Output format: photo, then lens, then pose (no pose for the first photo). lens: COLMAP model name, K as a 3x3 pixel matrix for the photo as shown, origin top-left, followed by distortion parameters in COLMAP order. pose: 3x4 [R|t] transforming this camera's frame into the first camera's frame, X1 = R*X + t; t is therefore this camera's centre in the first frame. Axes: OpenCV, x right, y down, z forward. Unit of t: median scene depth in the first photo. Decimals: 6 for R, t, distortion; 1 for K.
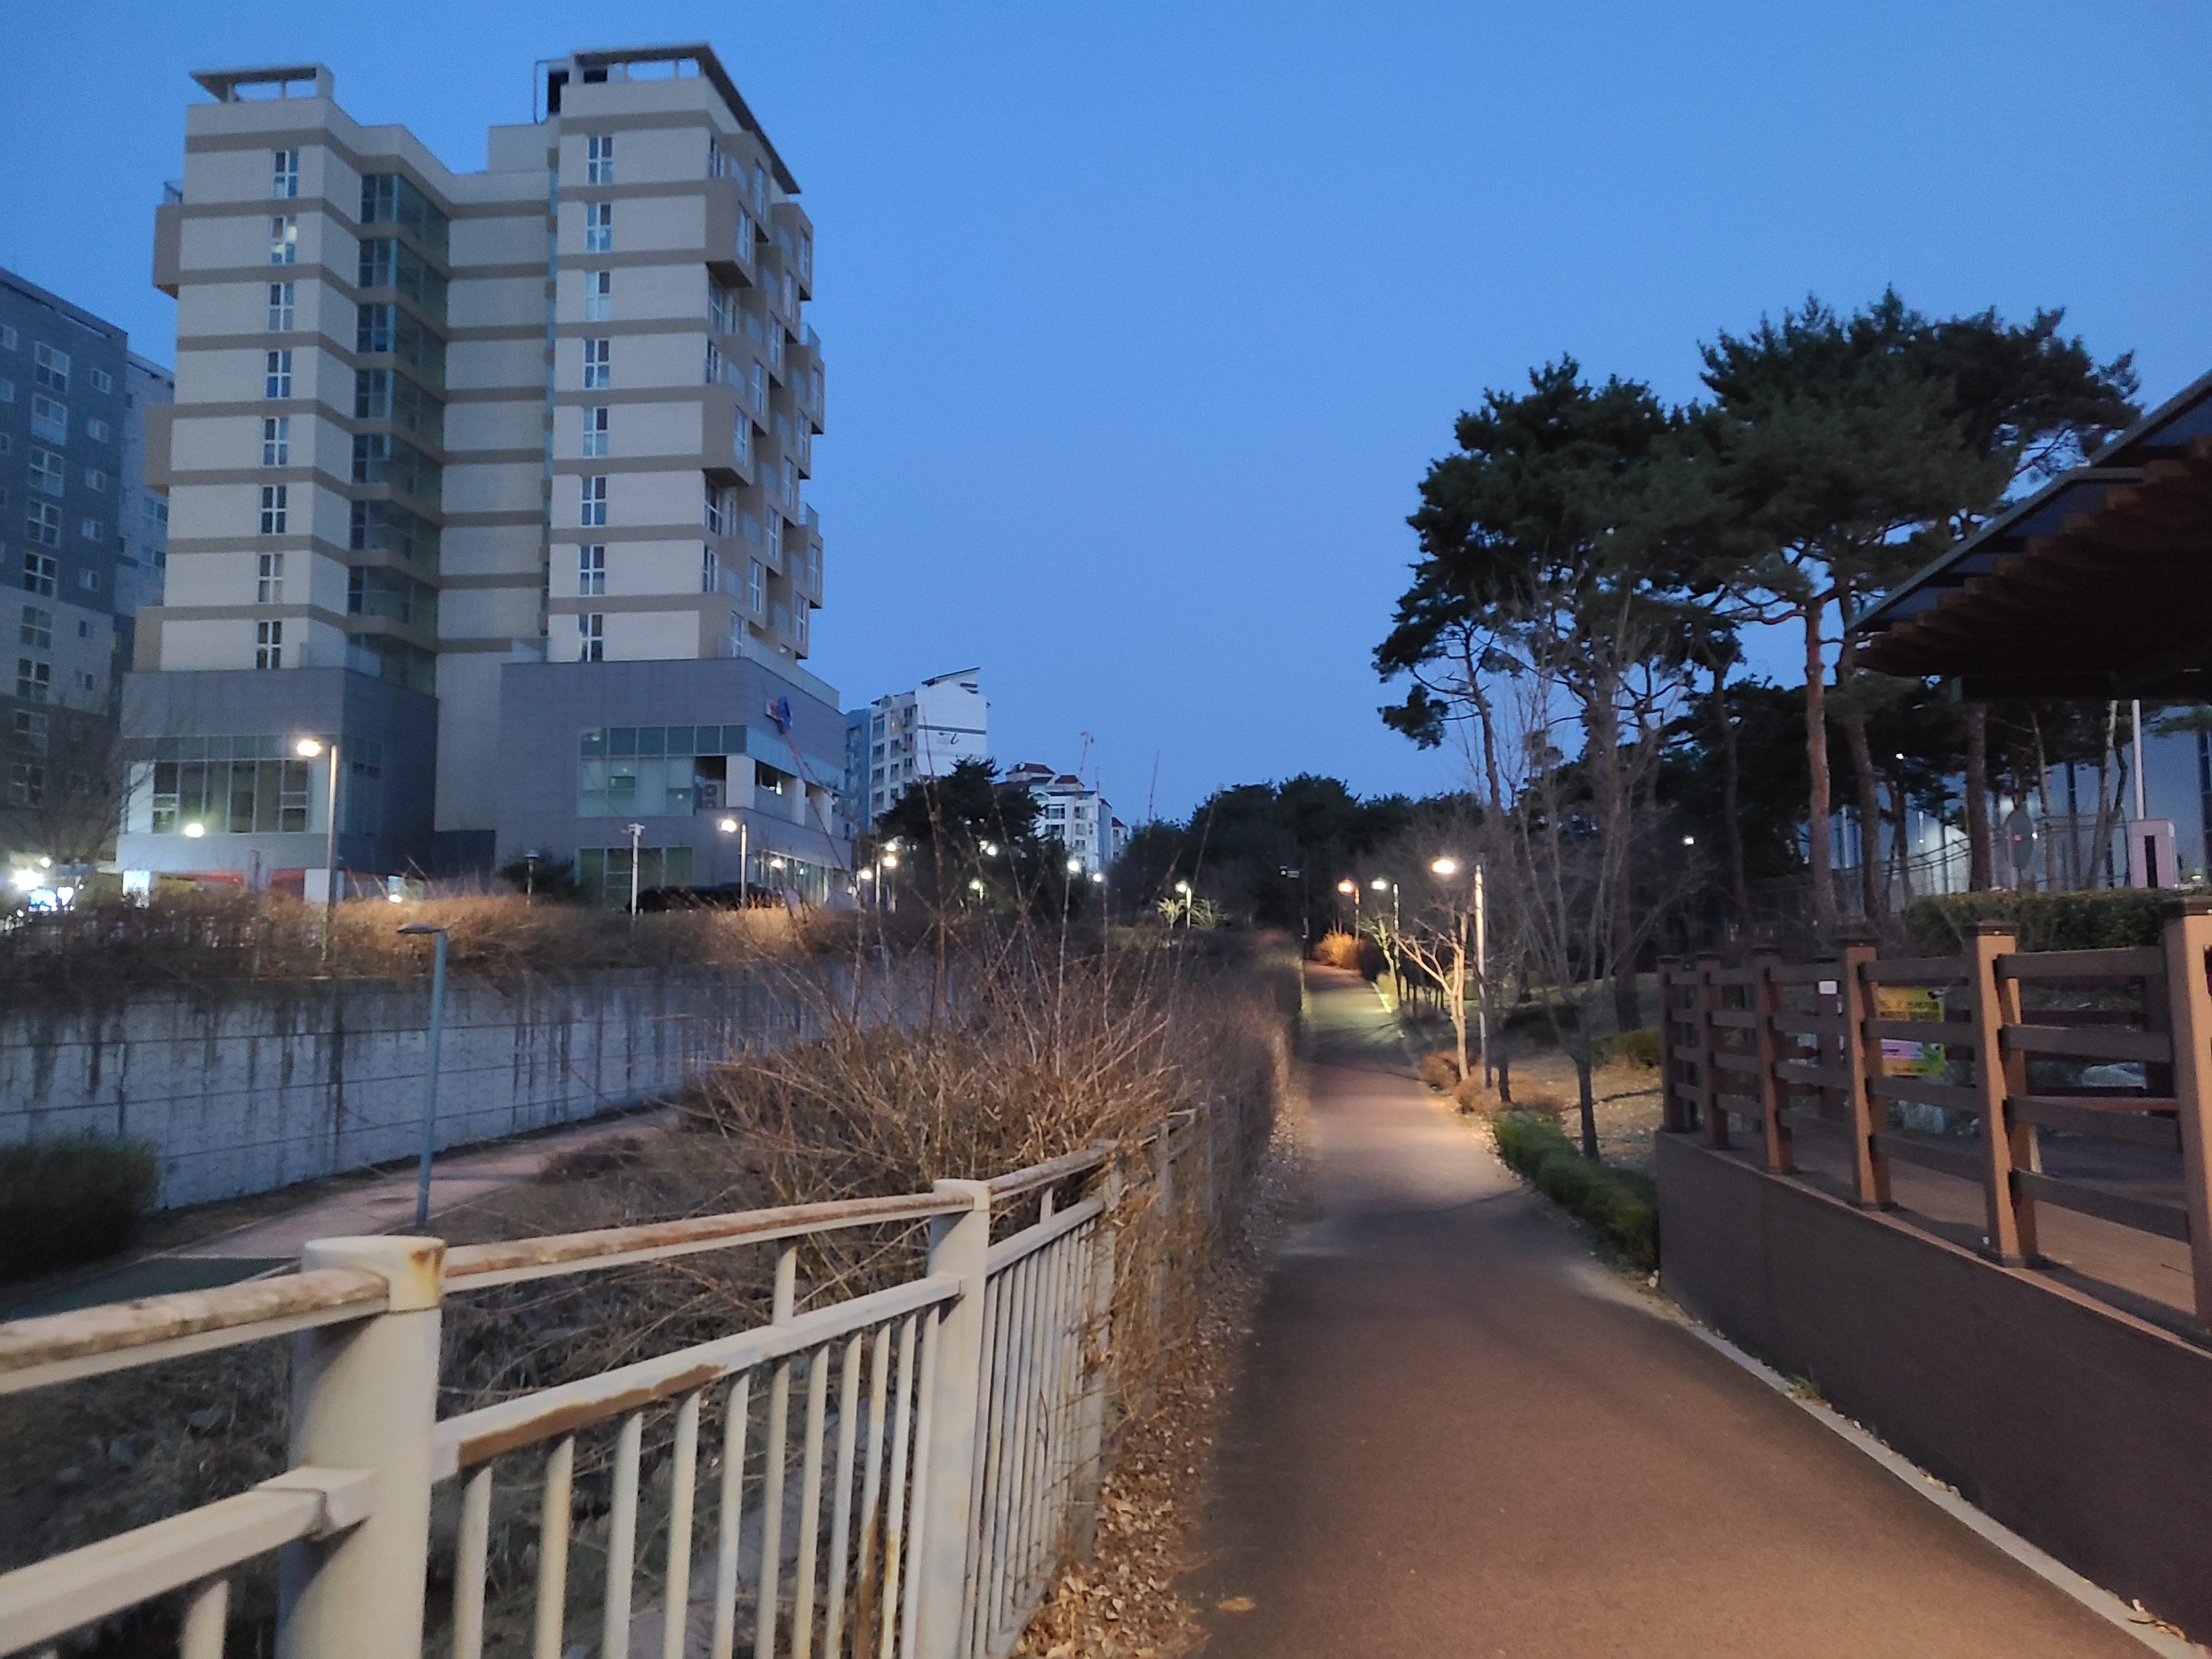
lens RADIAL K [[1674.6, 0, 1106.0], [0, 1674.6, 829.5], [0, 0, 1]] dist [0.076718, -0.049997]
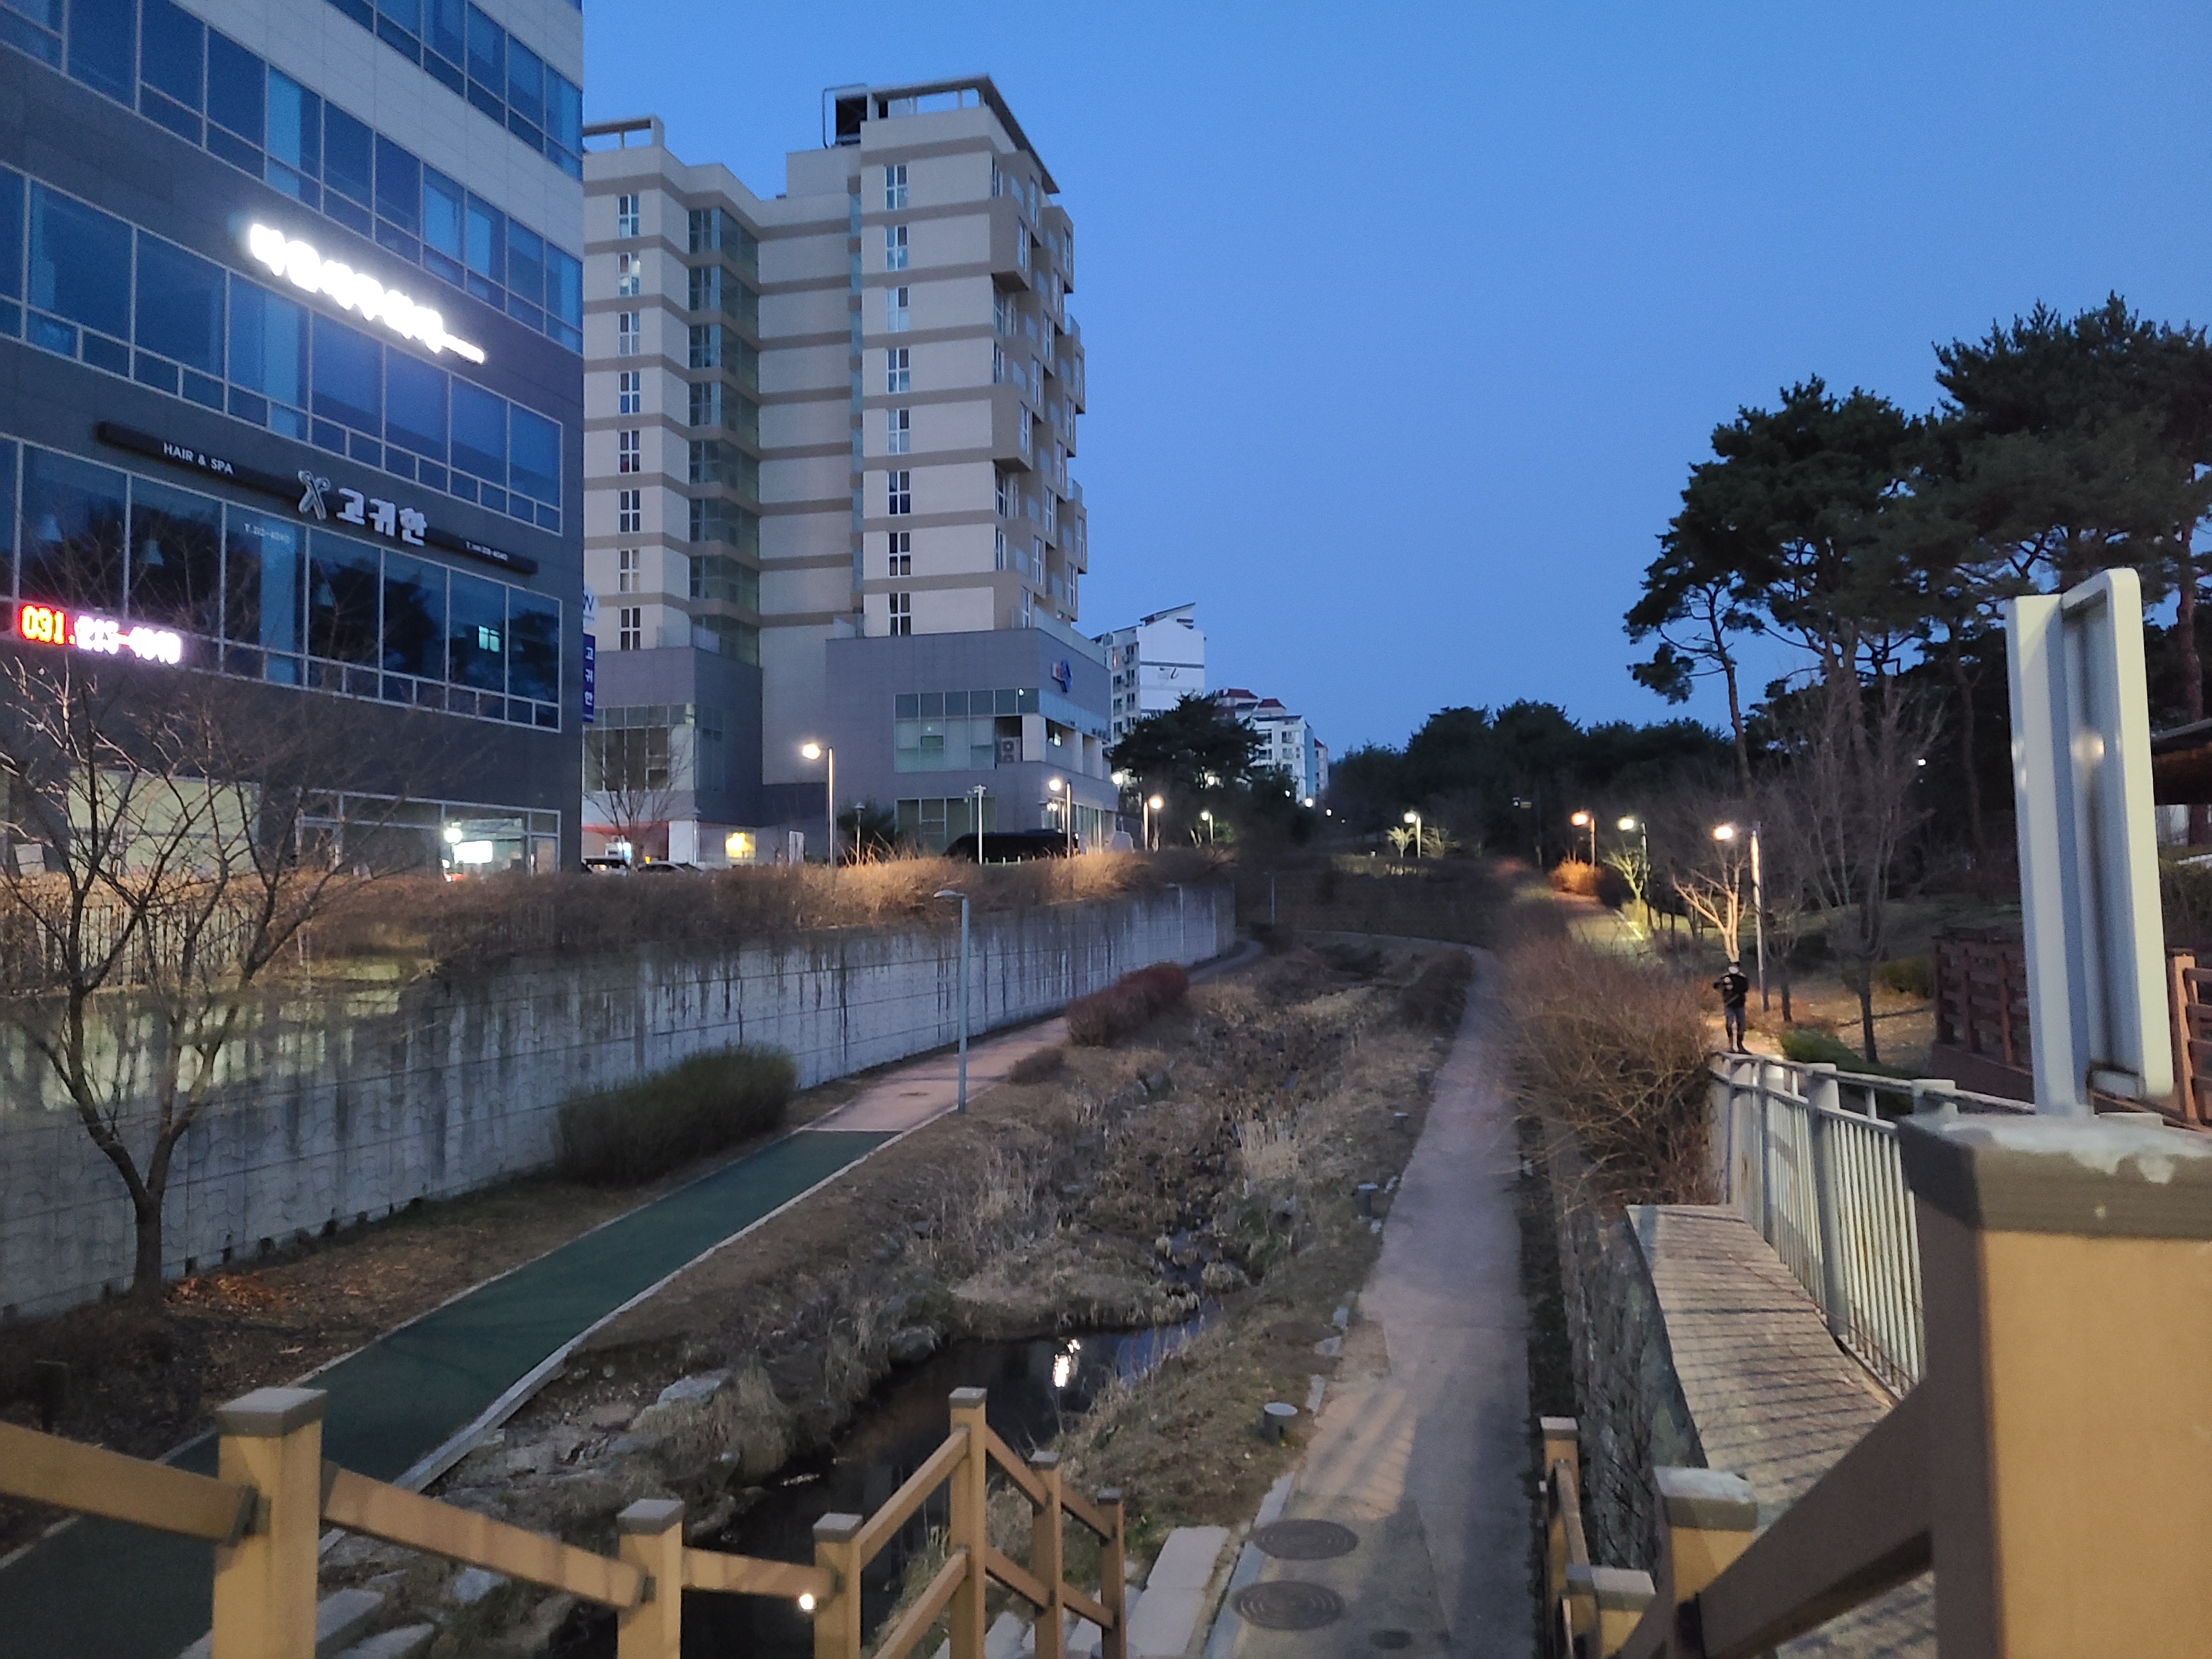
lens RADIAL K [[1668.9, 0, 1104.8], [0, 1668.9, 794.7], [0, 0, 1]] dist [0.078178, -0.066110]
pose [[0.993294, -0.019172, -0.114015, -0.041262], [0.022326, 0.999401, 0.026451, -0.018202], [0.113440, -0.028819, 0.993127, -0.105596]]
